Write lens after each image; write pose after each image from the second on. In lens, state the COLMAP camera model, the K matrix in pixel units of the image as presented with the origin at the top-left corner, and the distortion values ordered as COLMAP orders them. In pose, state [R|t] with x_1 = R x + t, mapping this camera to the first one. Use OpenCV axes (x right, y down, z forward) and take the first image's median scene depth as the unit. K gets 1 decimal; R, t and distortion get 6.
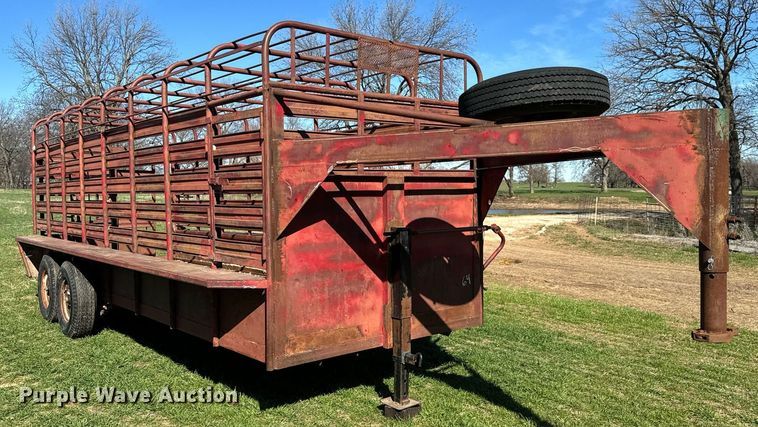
lens RADIAL K [[626.7, 0, 380.4], [0, 626.7, 216.7], [0, 0, 1]] dist [0.080489, 0.002078]
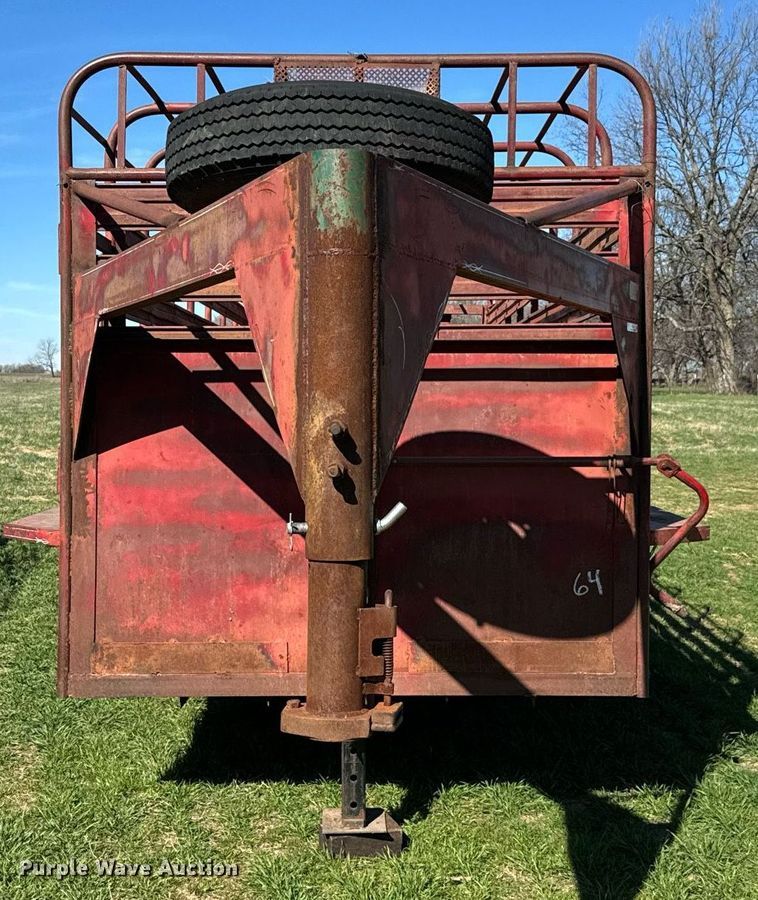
lens RADIAL K [[1339.3, 0, 377.9], [0, 1339.3, 446.8], [0, 0, 1]] dist [0.119833, -0.001474]
pose [[0.766771, 0.033741, -0.641034, 0.706791], [-0.034172, 0.999347, 0.011726, 0.003429], [0.641011, 0.012914, 0.767423, 0.247454]]
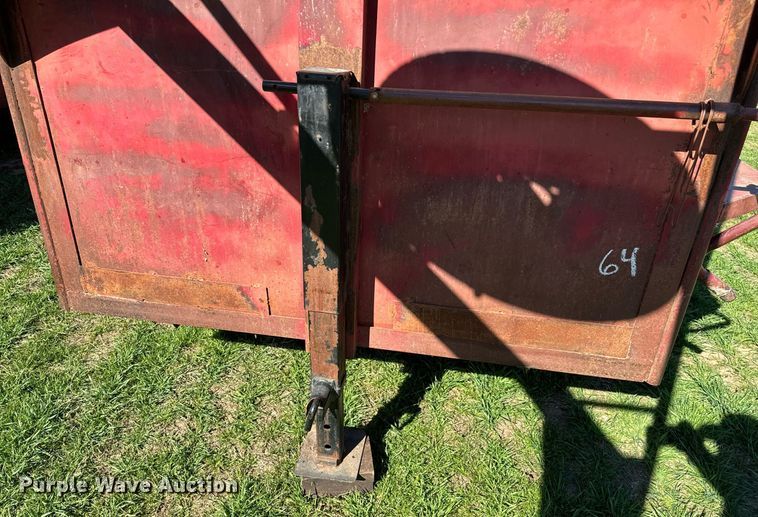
lens RADIAL K [[524.7, 0, 376.7], [0, 524.7, 274.5], [0, 0, 1]] dist [0.076202, -0.097643]
pose [[0.636786, 0.375983, -0.673157, 0.289244], [-0.064774, 0.896050, 0.439203, -0.012537], [0.768315, -0.236075, 0.594946, 0.849162]]
